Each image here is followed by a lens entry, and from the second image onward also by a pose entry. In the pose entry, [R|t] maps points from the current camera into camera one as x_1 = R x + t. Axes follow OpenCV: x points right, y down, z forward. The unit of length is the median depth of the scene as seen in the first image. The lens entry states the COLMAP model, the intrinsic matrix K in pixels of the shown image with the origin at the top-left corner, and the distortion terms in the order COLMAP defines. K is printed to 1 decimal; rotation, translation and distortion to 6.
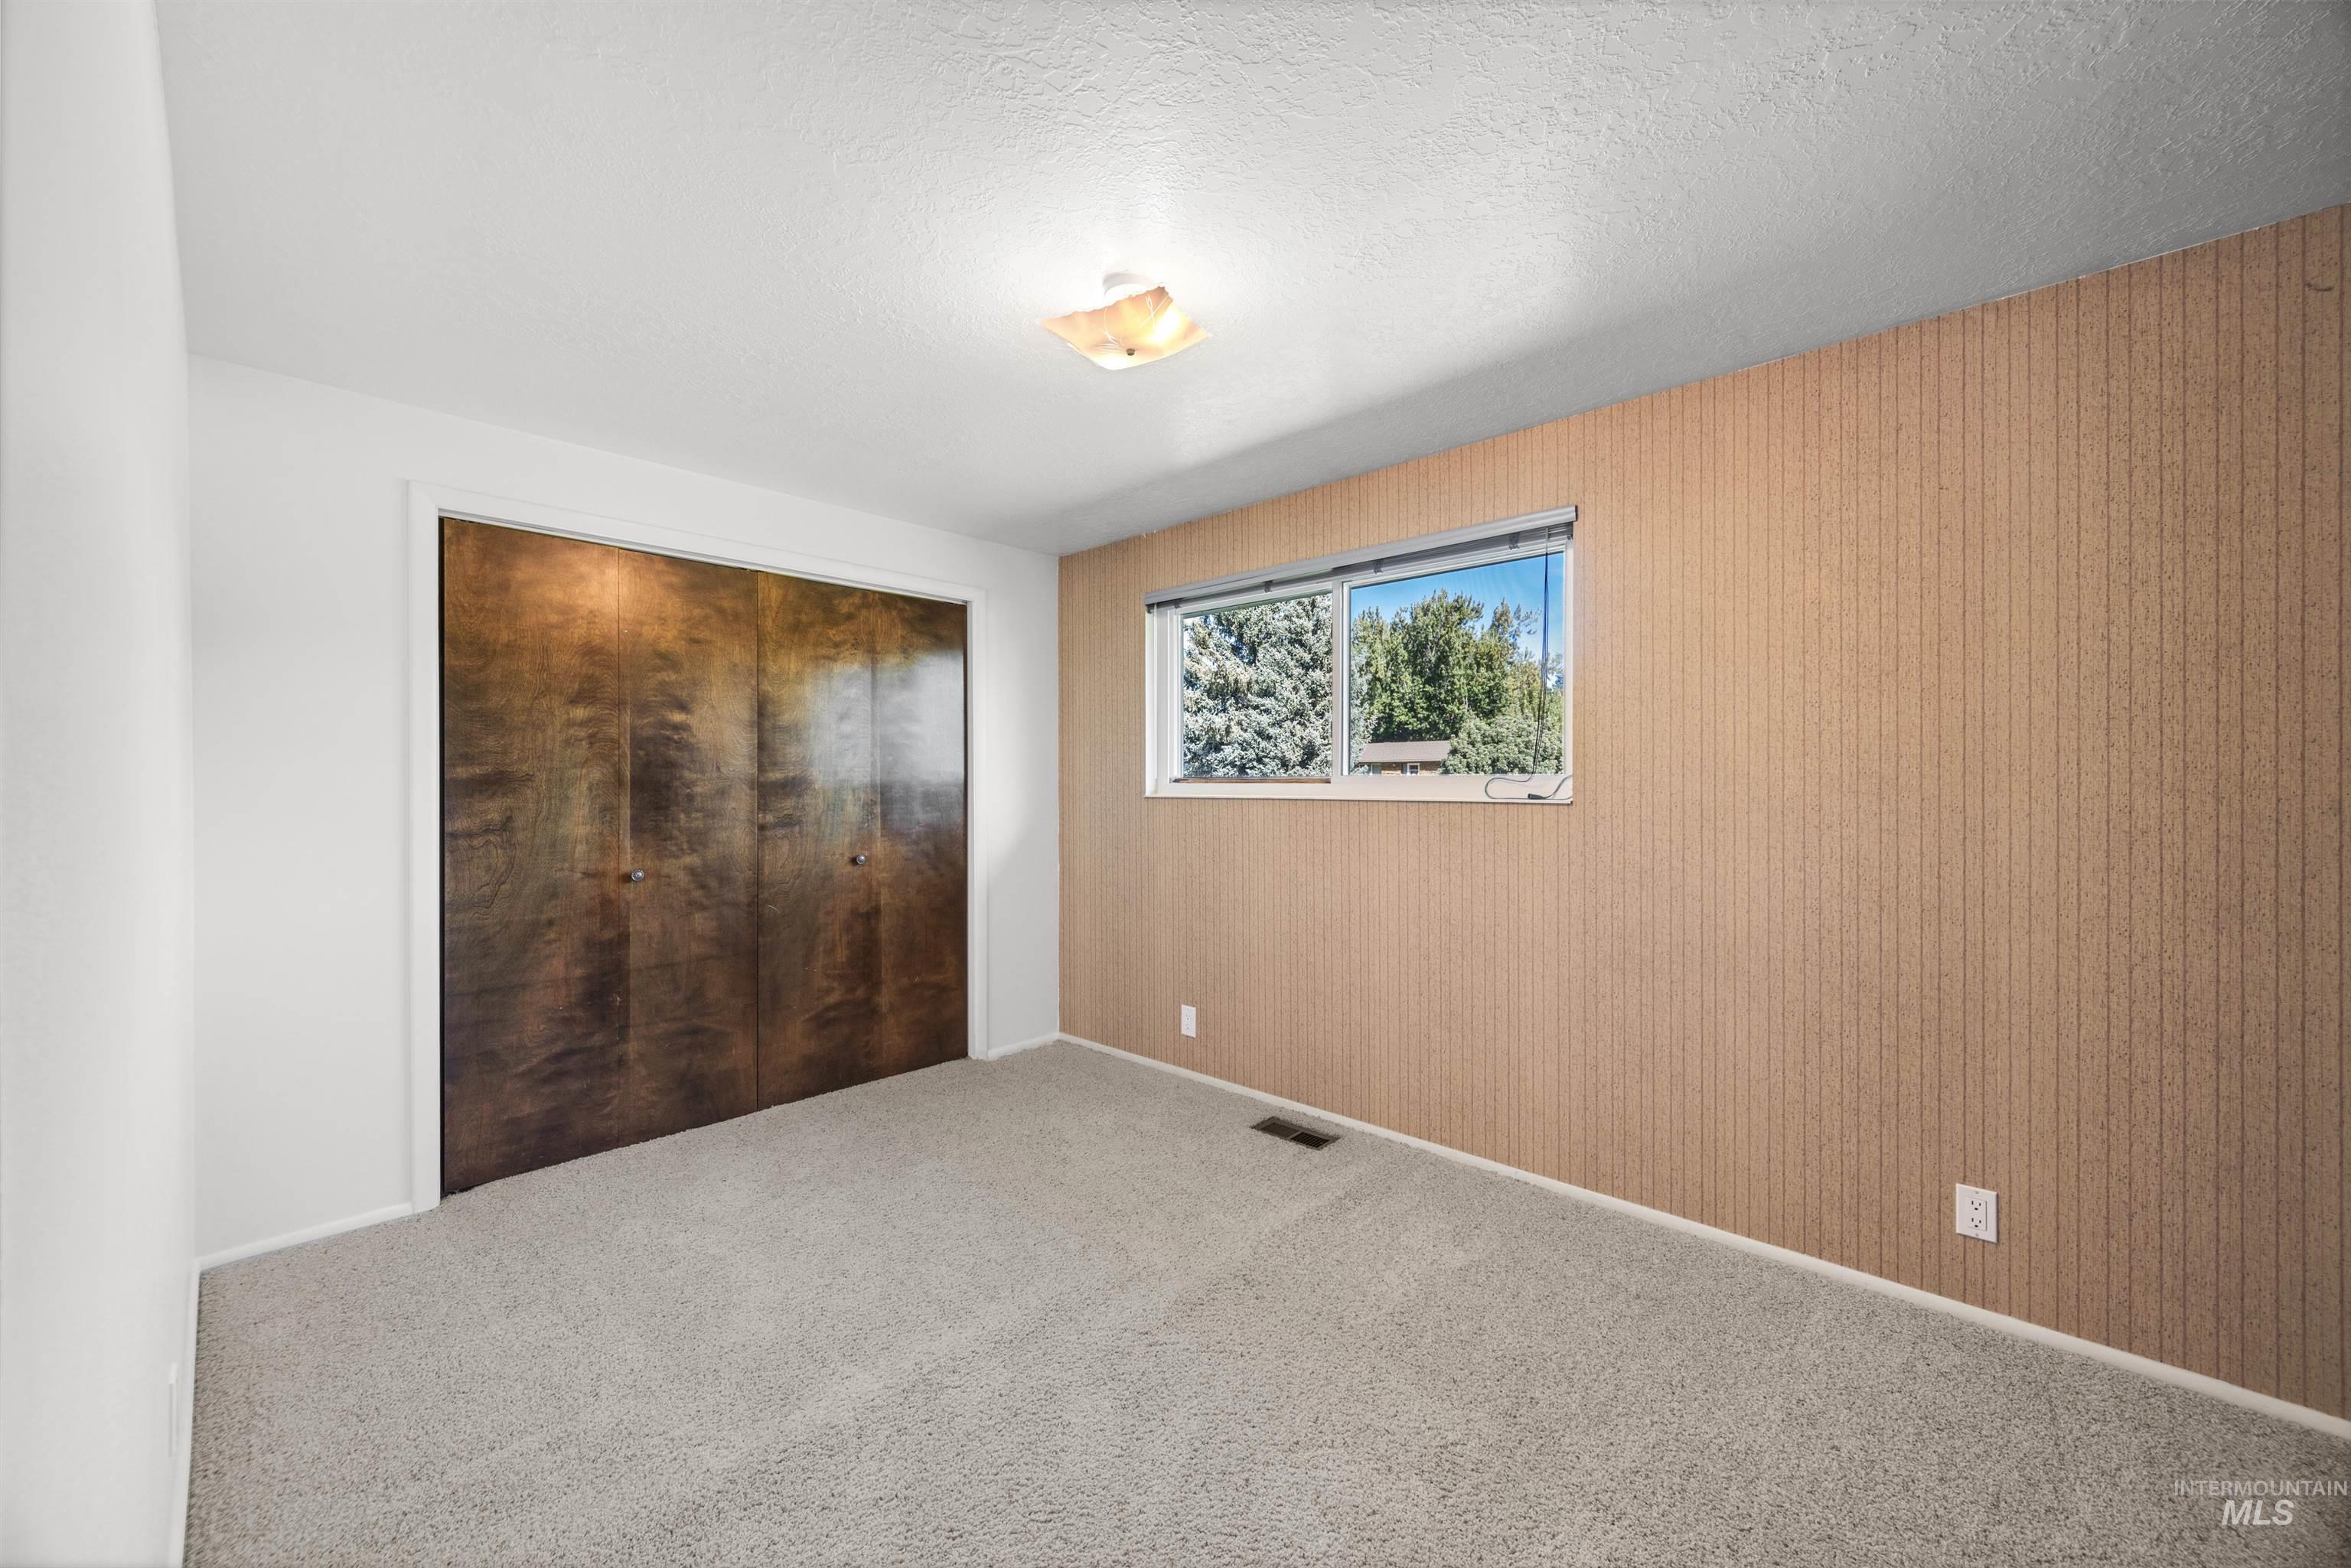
lens RADIAL K [[898.0, 0, 1170.7], [0, 898.0, 789.0], [0, 0, 1]] dist [0.012913, -0.000115]
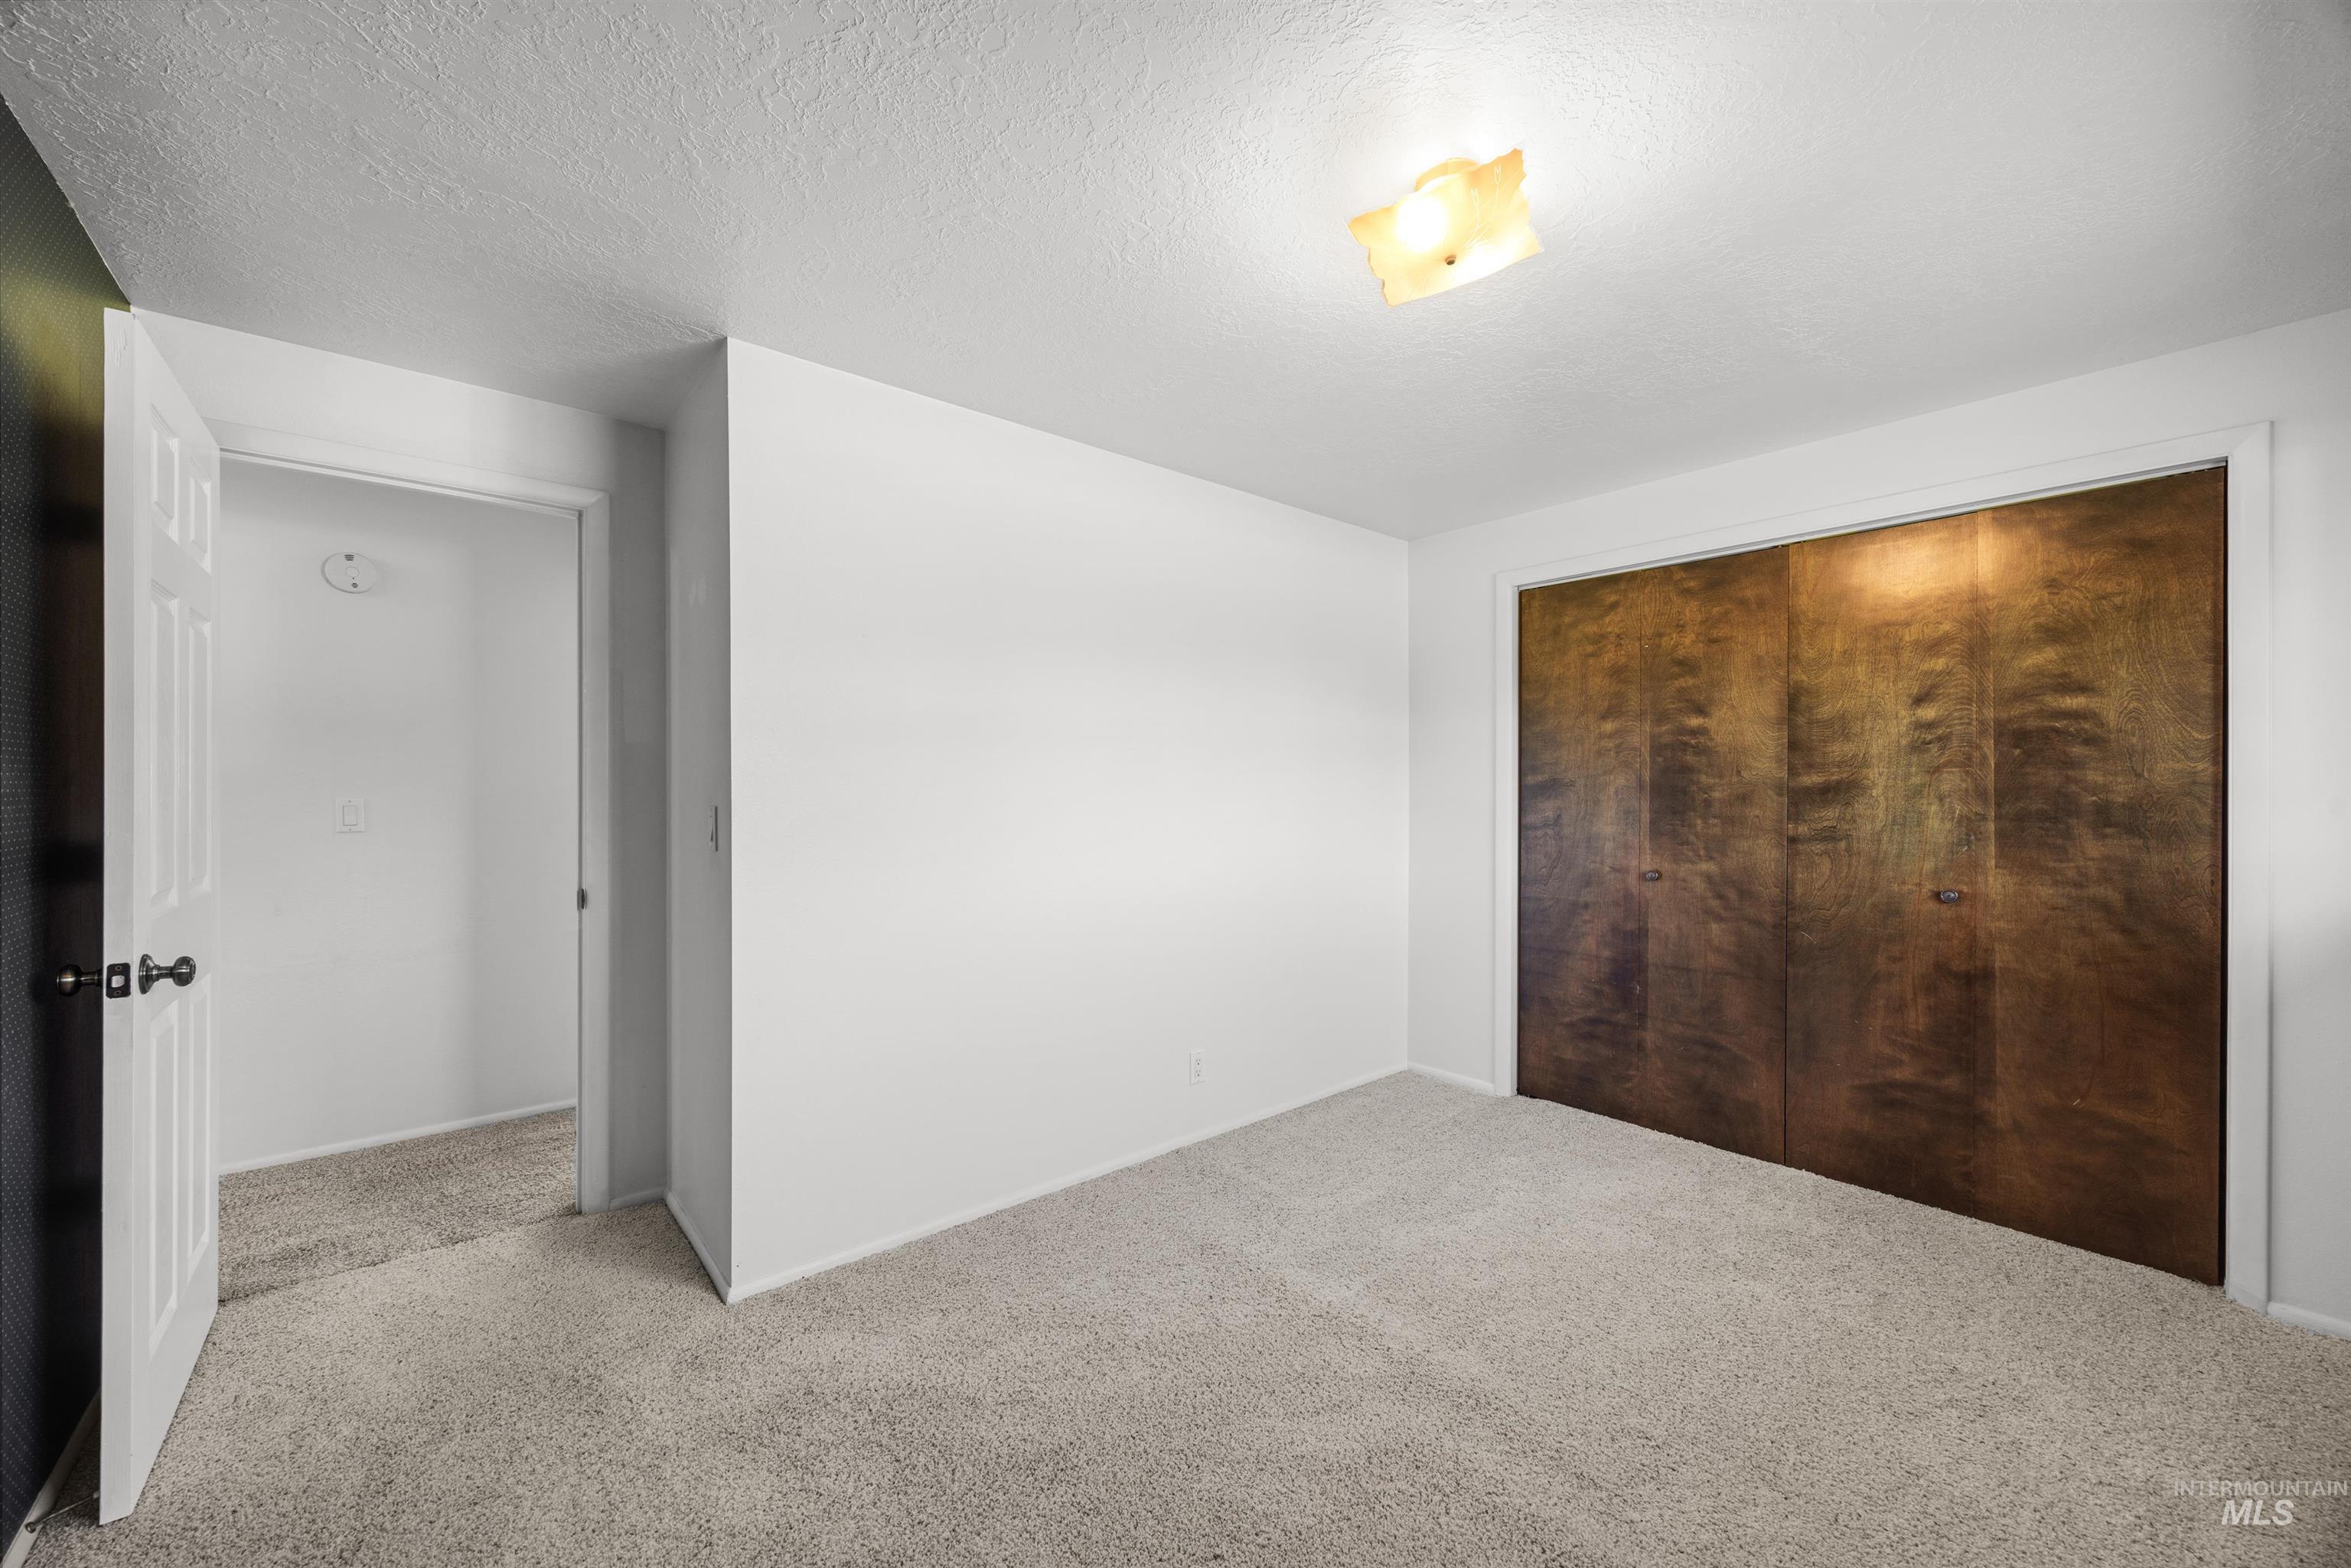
lens RADIAL K [[898.0, 0, 1170.7], [0, 898.0, 798.1], [0, 0, 1]] dist [0.012913, -0.000115]
pose [[-0.100599, 0.008009, -0.994895, 0.492156], [-0.012762, 0.999875, 0.009340, 0.002495], [0.994845, 0.013637, -0.100485, 0.520187]]
